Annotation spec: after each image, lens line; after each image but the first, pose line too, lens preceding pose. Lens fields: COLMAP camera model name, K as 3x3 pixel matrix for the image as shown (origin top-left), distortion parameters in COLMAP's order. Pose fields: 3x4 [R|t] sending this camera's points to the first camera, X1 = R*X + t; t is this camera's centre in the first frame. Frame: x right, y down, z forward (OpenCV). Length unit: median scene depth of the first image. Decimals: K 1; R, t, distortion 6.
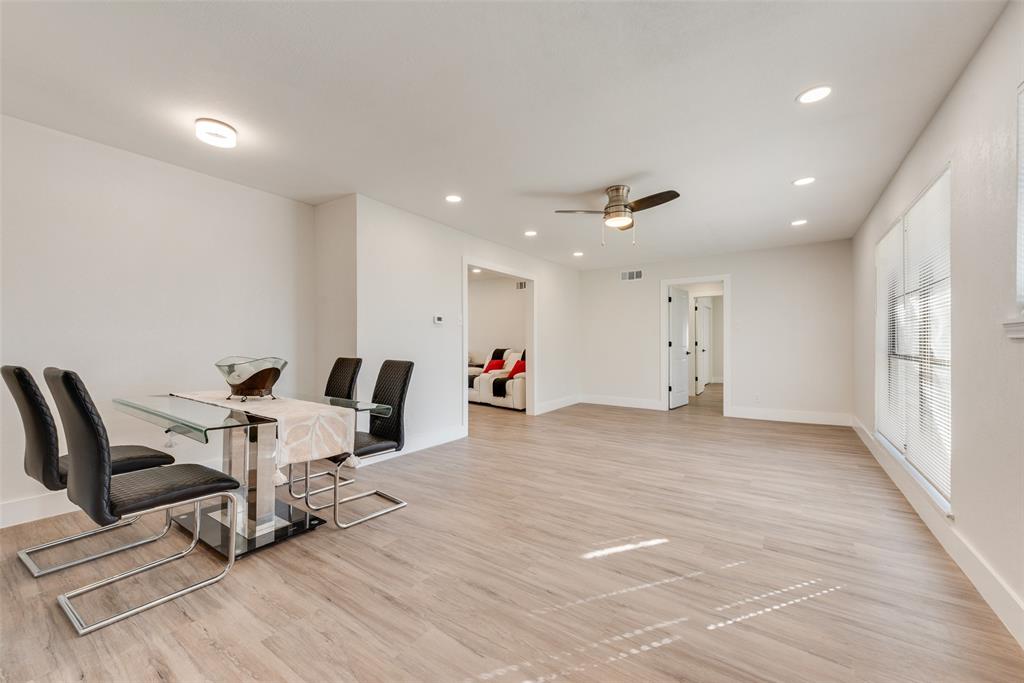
lens RADIAL K [[406.7, 0, 507.3], [0, 406.7, 341.3], [0, 0, 1]] dist [0.006229, -0.002430]
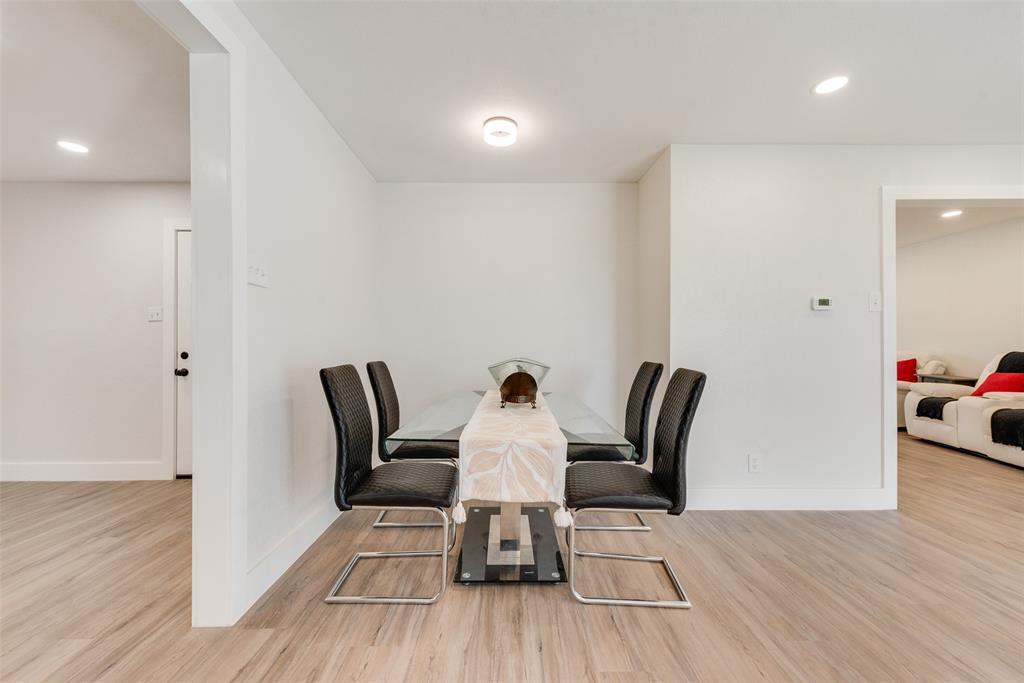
lens RADIAL K [[406.7, 0, 509.6], [0, 406.7, 344.2], [0, 0, 1]] dist [0.006229, -0.002430]
pose [[0.572323, -0.004489, -0.820016, 0.088189], [0.009342, 0.999956, 0.001046, 0.003270], [0.819975, -0.008260, 0.572339, 0.377658]]
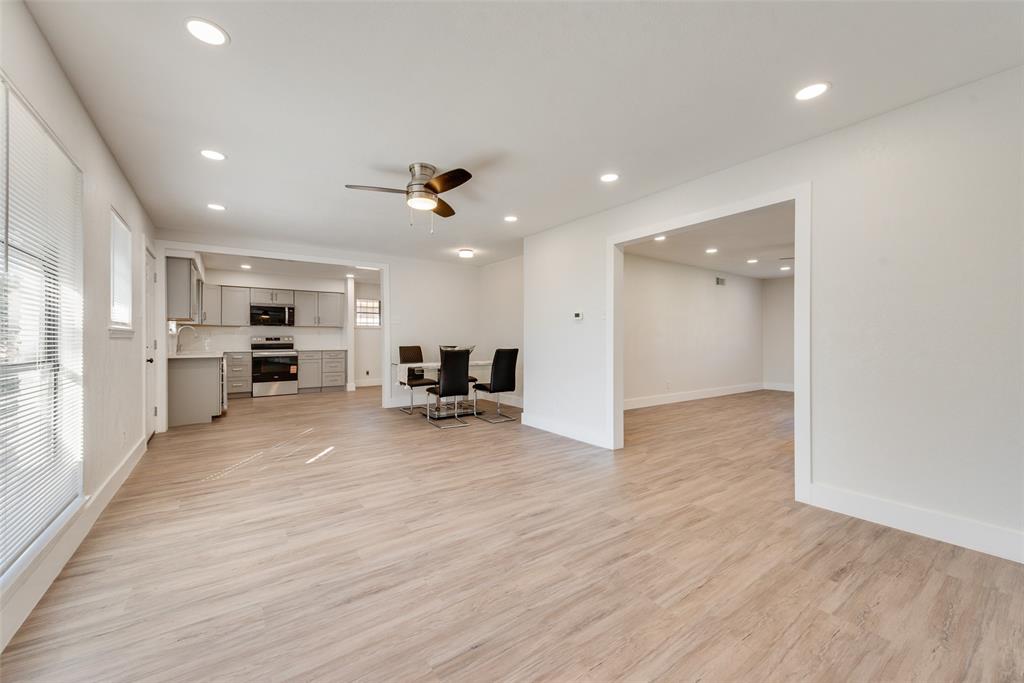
lens RADIAL K [[400.8, 0, 513.1], [0, 400.8, 349.9], [0, 0, 1]] dist [0.007498, -0.001939]
pose [[-0.341061, 0.026524, -0.939667, 1.175681], [0.009342, 0.999648, 0.024826, 0.005148], [0.939995, -0.000311, -0.341189, 1.697274]]
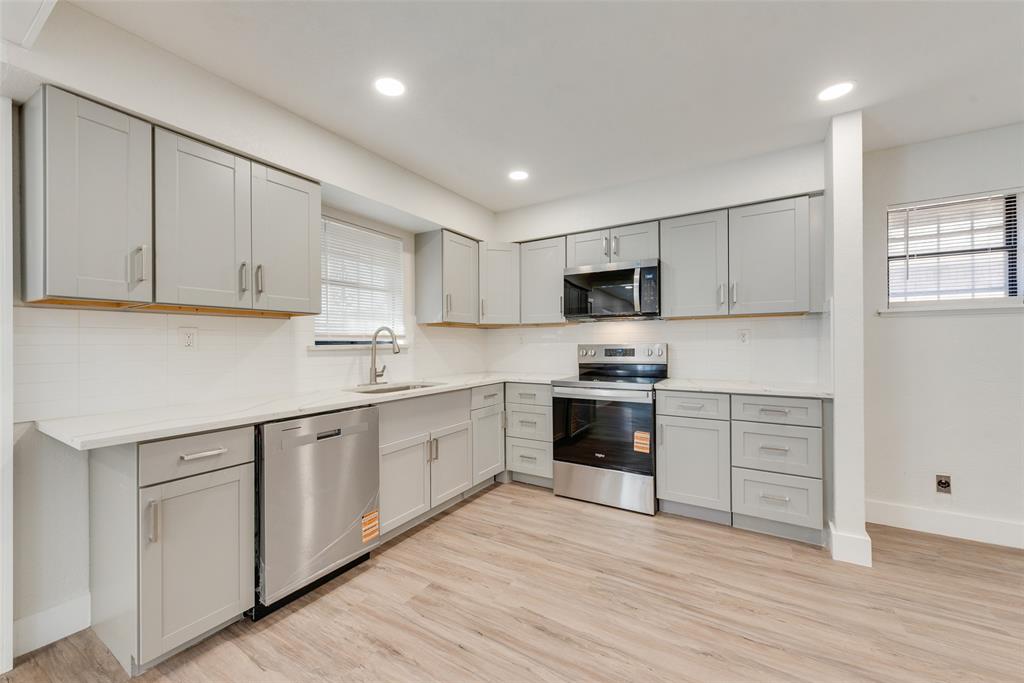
lens RADIAL K [[400.8, 0, 509.5], [0, 400.8, 338.4], [0, 0, 1]] dist [0.007498, -0.001939]
pose [[-0.999085, 0.007558, -0.042106, -0.426997], [0.008461, 0.999737, -0.021305, -0.031729], [0.041934, -0.021642, -0.998886, 0.378724]]
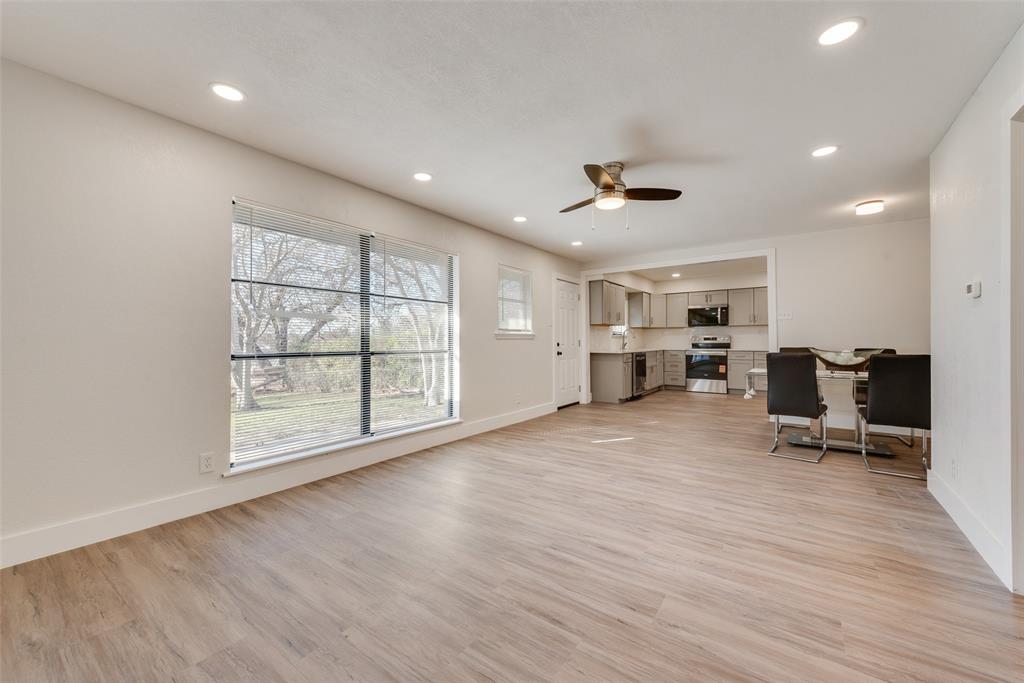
lens RADIAL K [[406.7, 0, 502.4], [0, 406.7, 337.0], [0, 0, 1]] dist [0.006229, -0.002430]
pose [[-0.999071, 0.004405, 0.042873, 0.537765], [0.003707, 0.999860, -0.016330, 0.013031], [-0.042939, -0.016156, -0.998947, 2.168800]]
